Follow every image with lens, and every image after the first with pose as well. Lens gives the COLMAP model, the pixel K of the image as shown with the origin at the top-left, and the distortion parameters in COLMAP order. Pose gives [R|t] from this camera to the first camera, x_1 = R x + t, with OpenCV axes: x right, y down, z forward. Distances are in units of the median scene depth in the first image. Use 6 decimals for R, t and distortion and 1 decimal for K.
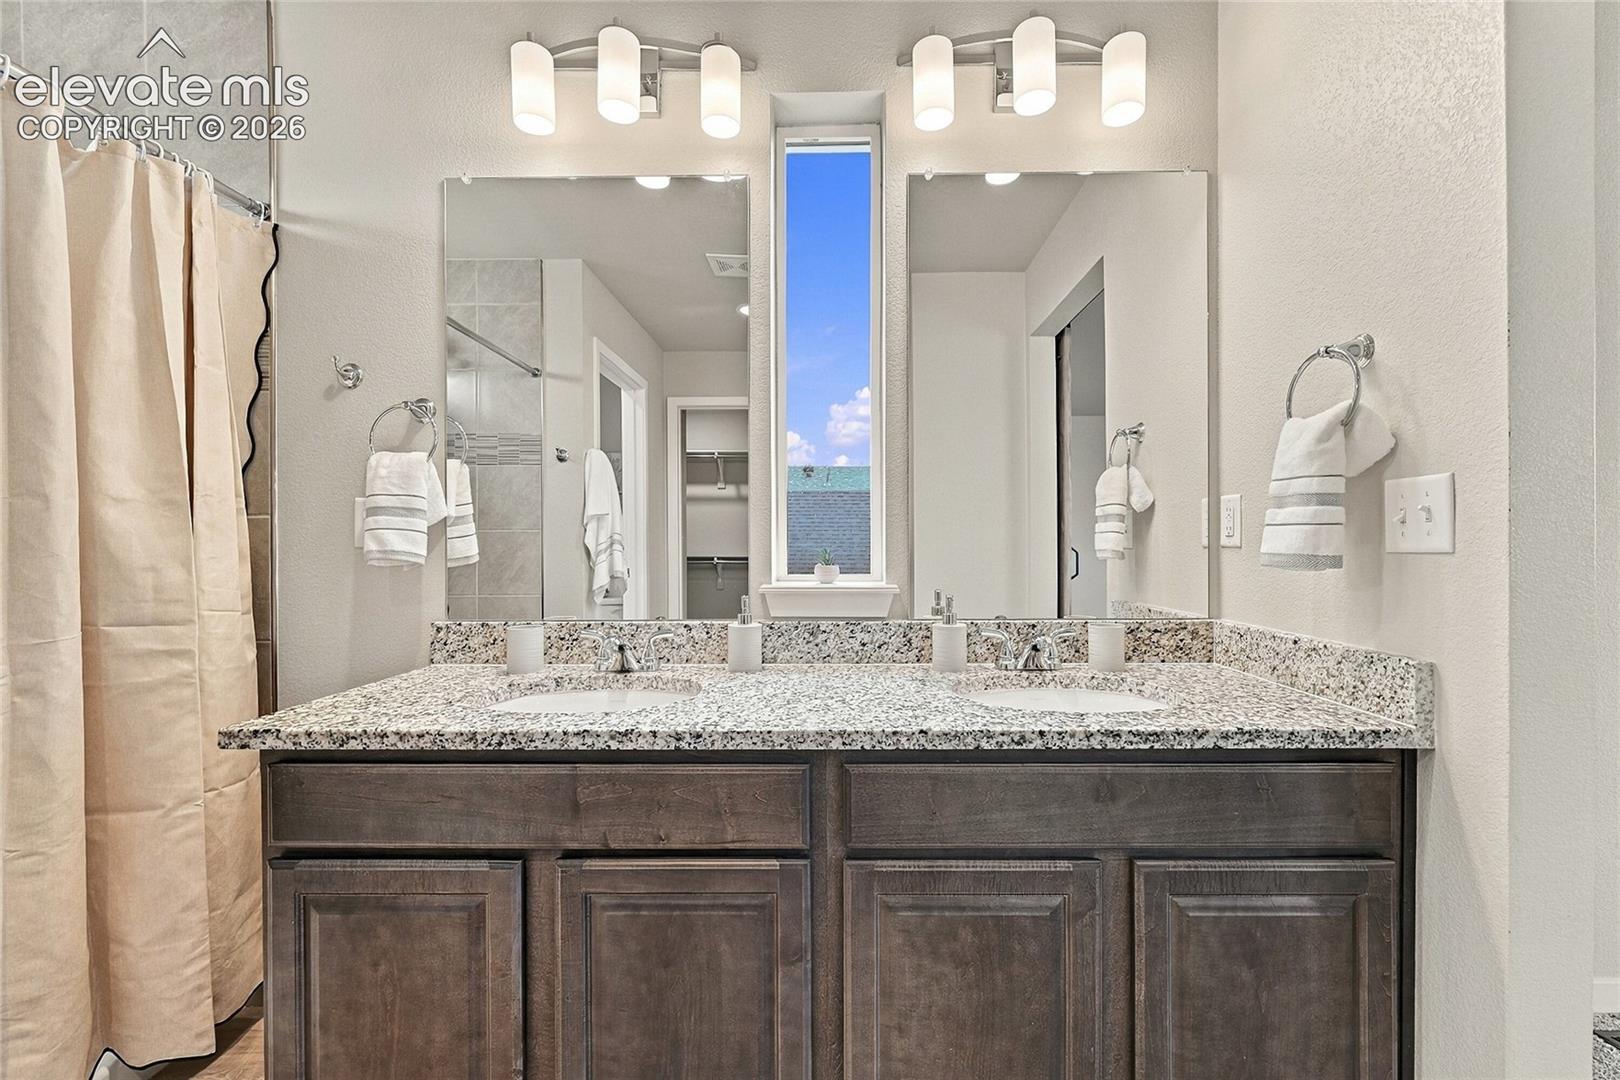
lens RADIAL K [[685.0, 0, 818.8], [0, 685.0, 545.1], [0, 0, 1]] dist [-0.003519, 0.000748]
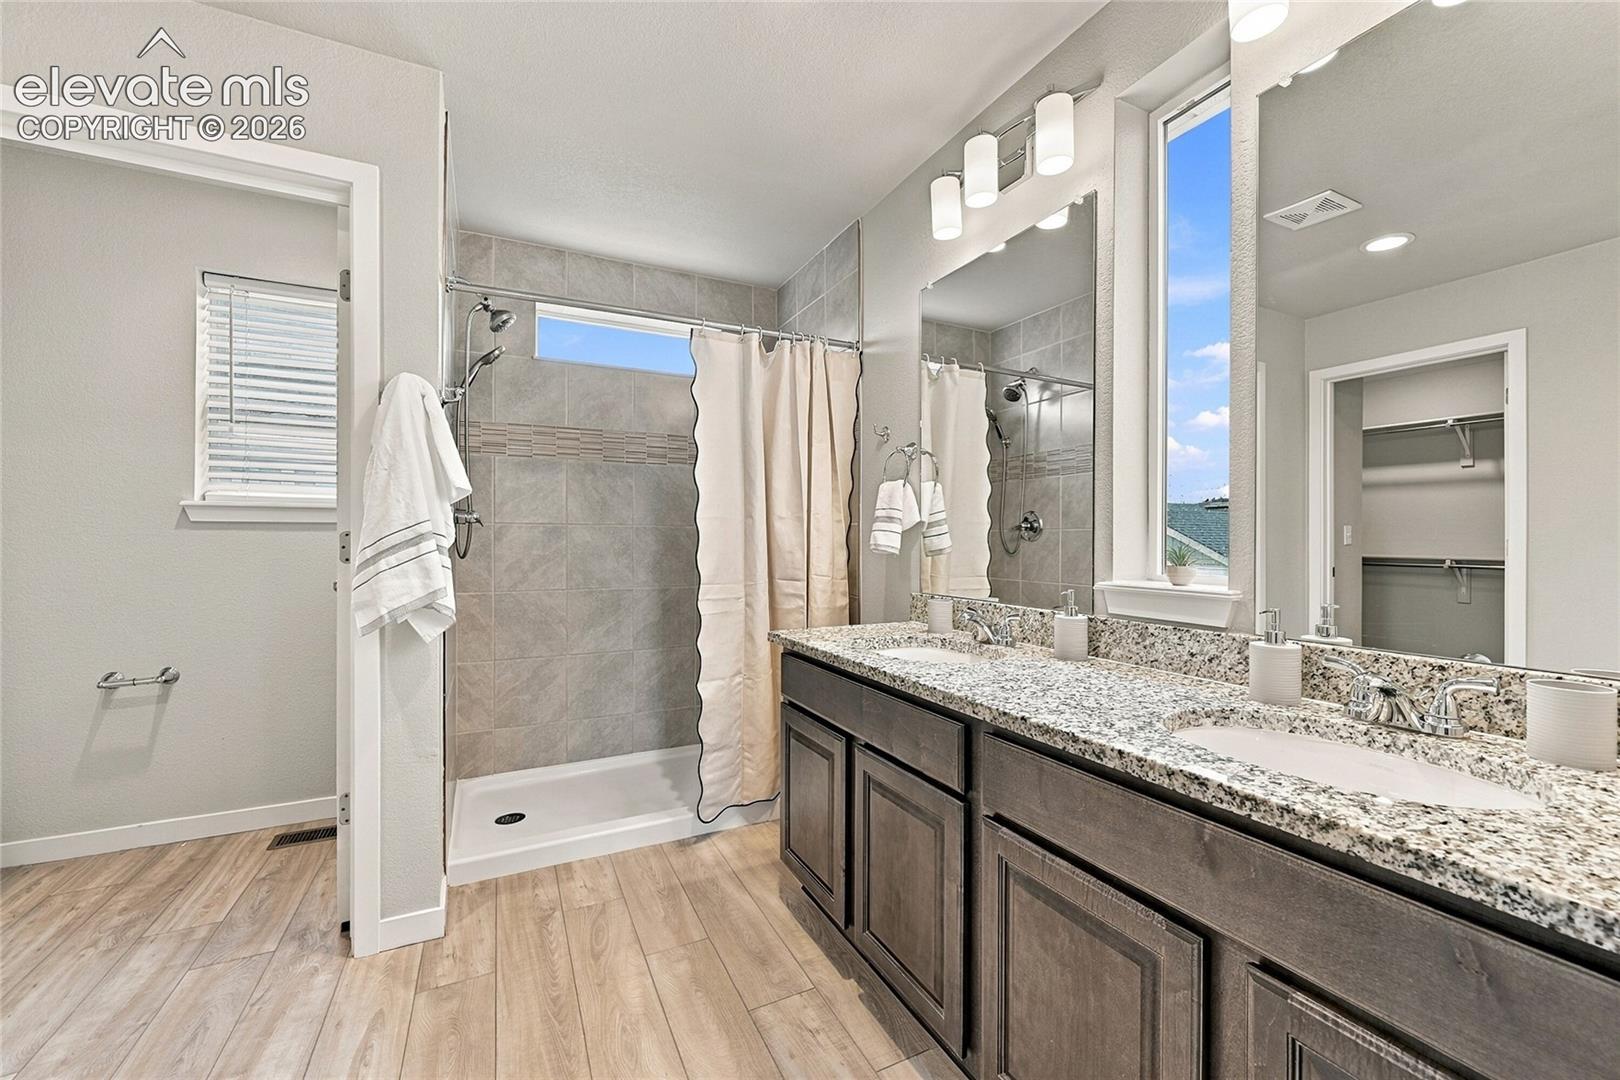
lens RADIAL K [[685.0, 0, 819.5], [0, 685.0, 541.0], [0, 0, 1]] dist [-0.003519, 0.000748]
pose [[0.425881, 0.006017, -0.904759, 0.779326], [-0.005731, 0.999976, 0.003953, -0.005197], [0.904761, 0.003502, 0.425905, 0.205324]]
